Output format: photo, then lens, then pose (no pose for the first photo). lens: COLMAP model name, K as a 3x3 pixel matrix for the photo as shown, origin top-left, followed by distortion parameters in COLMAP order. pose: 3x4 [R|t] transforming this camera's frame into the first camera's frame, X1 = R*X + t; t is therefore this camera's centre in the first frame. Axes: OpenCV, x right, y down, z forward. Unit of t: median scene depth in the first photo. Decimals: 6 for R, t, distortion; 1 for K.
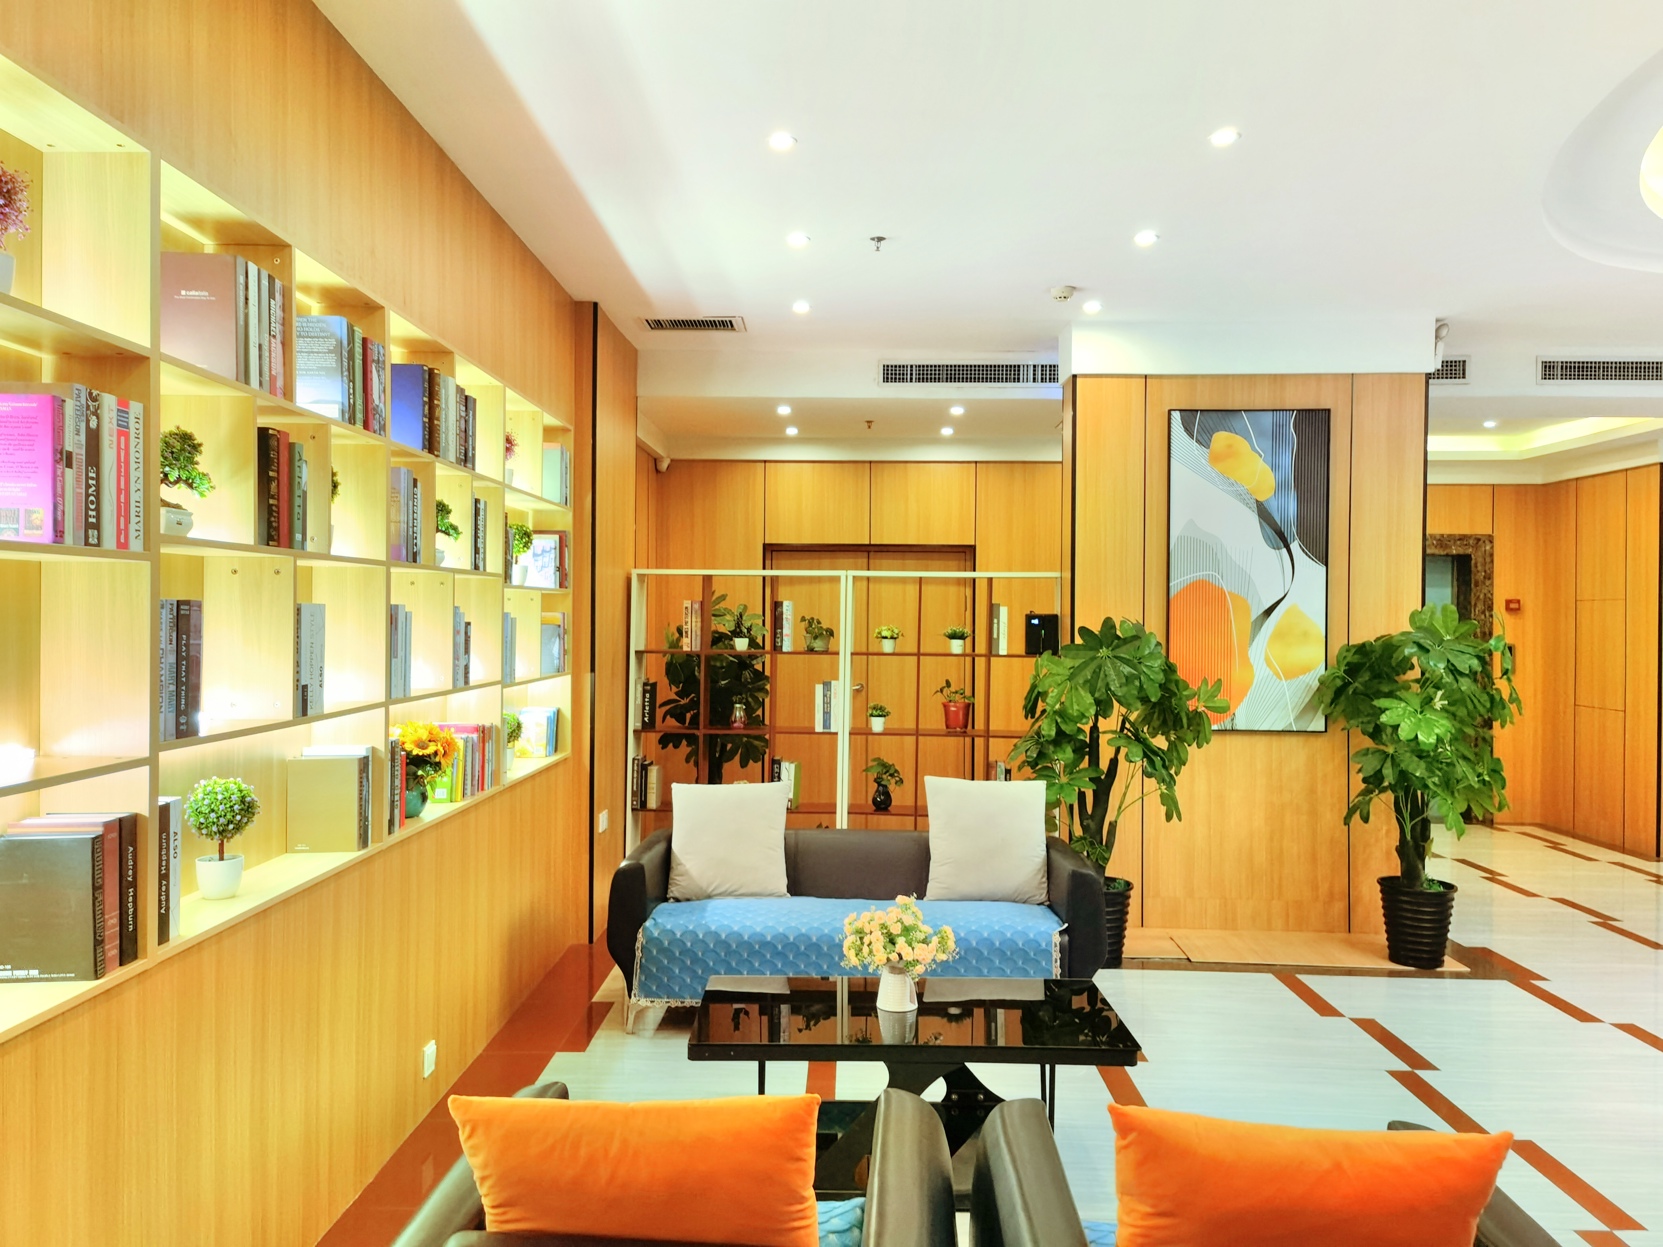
lens RADIAL K [[1299.6, 0, 828.8], [0, 1299.6, 617.5], [0, 0, 1]] dist [0.071454, -0.002295]
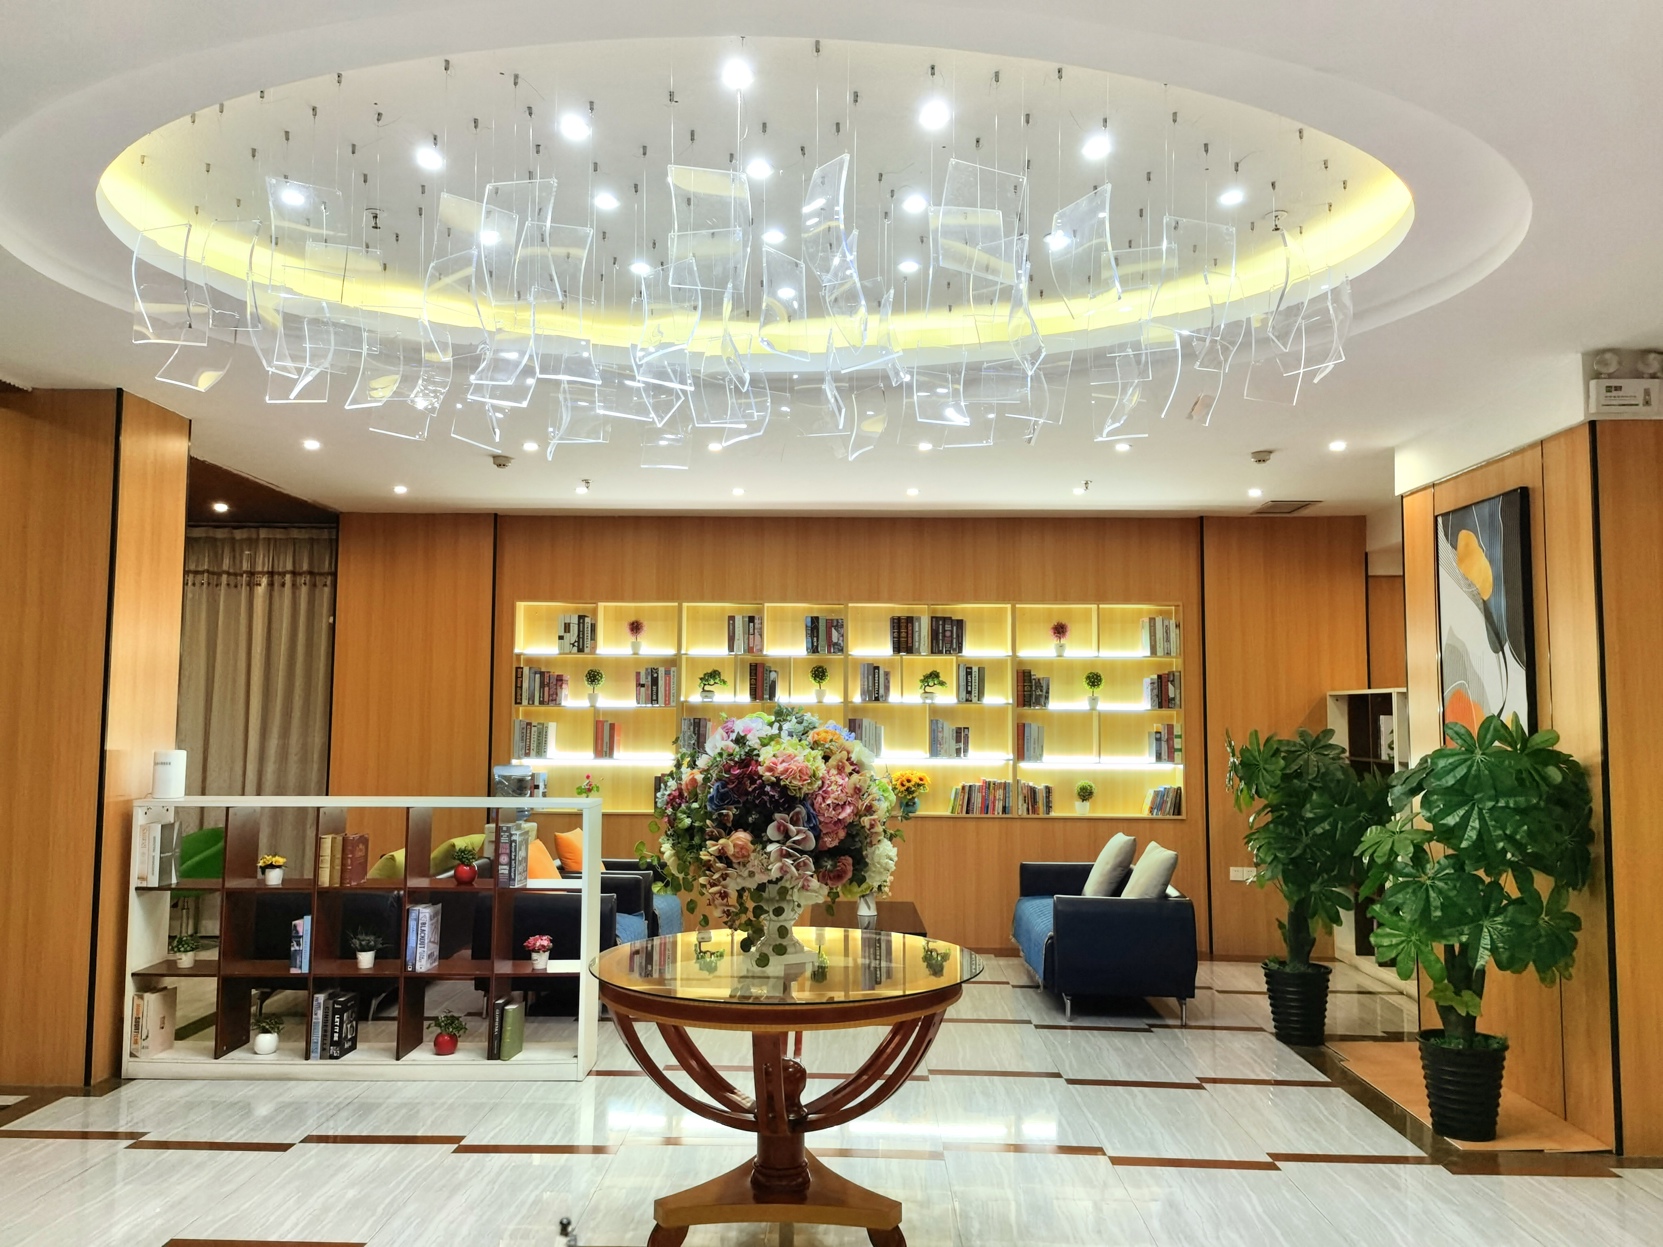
lens RADIAL K [[1299.6, 0, 828.8], [0, 1299.6, 617.5], [0, 0, 1]] dist [0.071454, -0.002295]
pose [[-0.005751, -0.082807, -0.996549, 1.237618], [-0.008205, 0.996536, -0.082759, 0.002114], [0.999950, 0.007701, -0.006411, 0.551908]]
